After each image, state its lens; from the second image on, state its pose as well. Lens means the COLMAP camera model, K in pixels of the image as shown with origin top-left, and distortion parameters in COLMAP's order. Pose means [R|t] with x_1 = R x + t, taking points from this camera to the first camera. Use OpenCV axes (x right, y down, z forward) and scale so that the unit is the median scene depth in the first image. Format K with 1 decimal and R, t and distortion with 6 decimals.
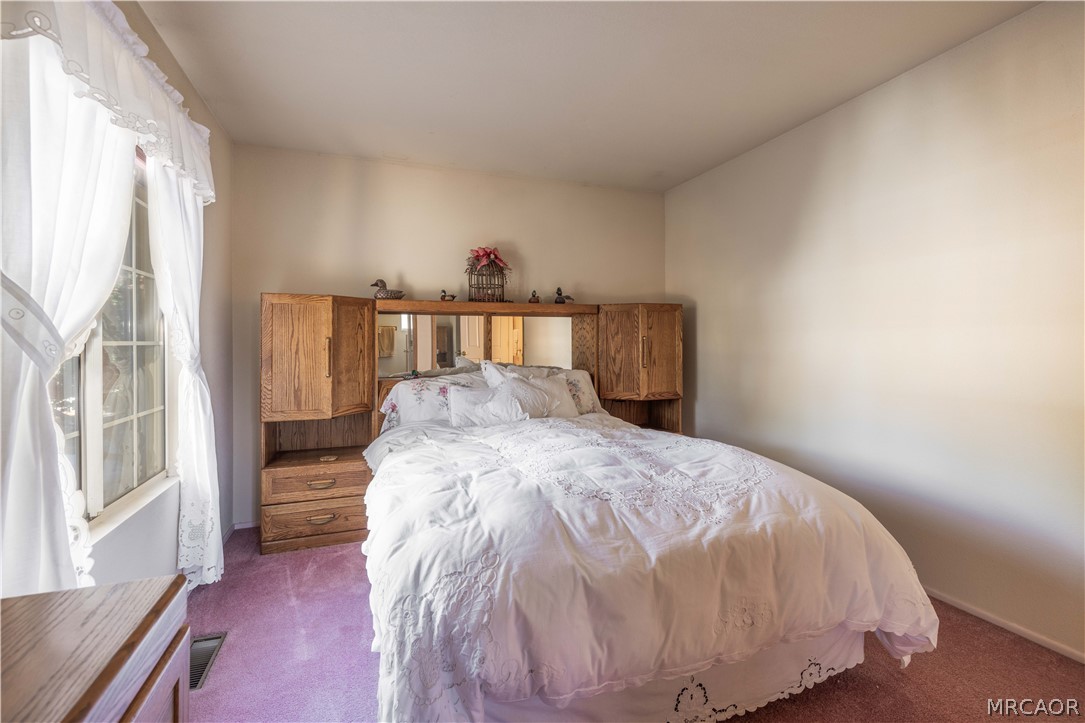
lens RADIAL K [[470.5, 0, 511.9], [0, 470.5, 341.6], [0, 0, 1]] dist [-0.000827, -0.000019]
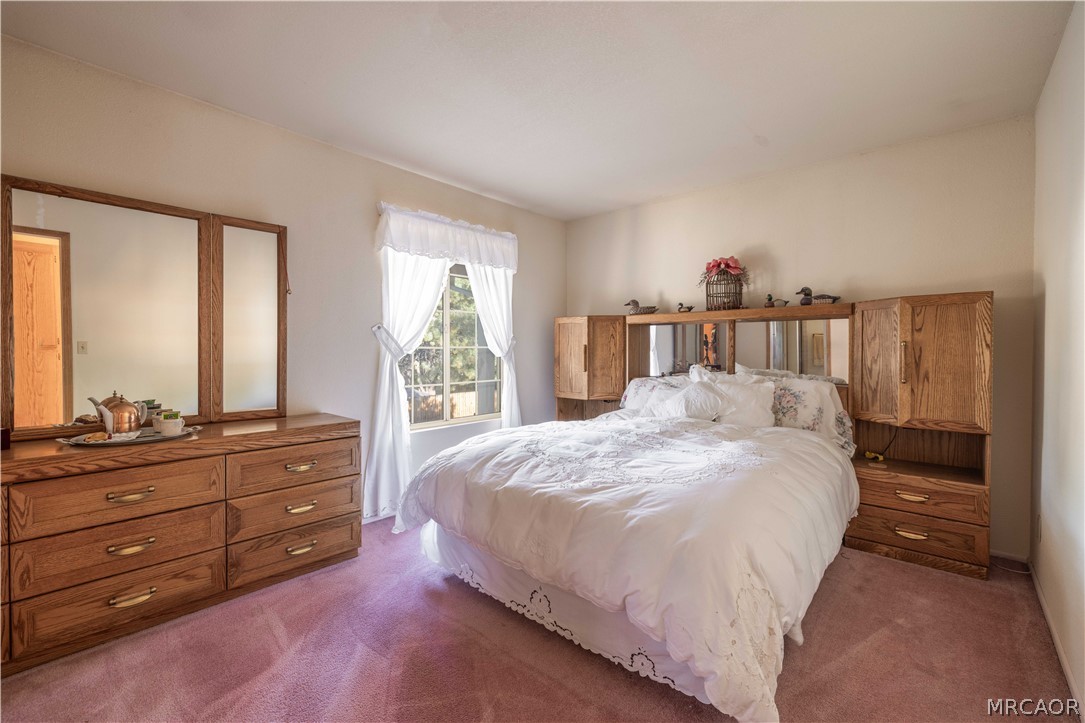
lens RADIAL K [[470.5, 0, 535.4], [0, 470.5, 355.1], [0, 0, 1]] dist [-0.000827, -0.000019]
pose [[0.469437, 0.016784, -0.882806, 0.700805], [0.000324, 0.999816, 0.019181, -0.004144], [0.882966, -0.009291, 0.469345, 0.142975]]
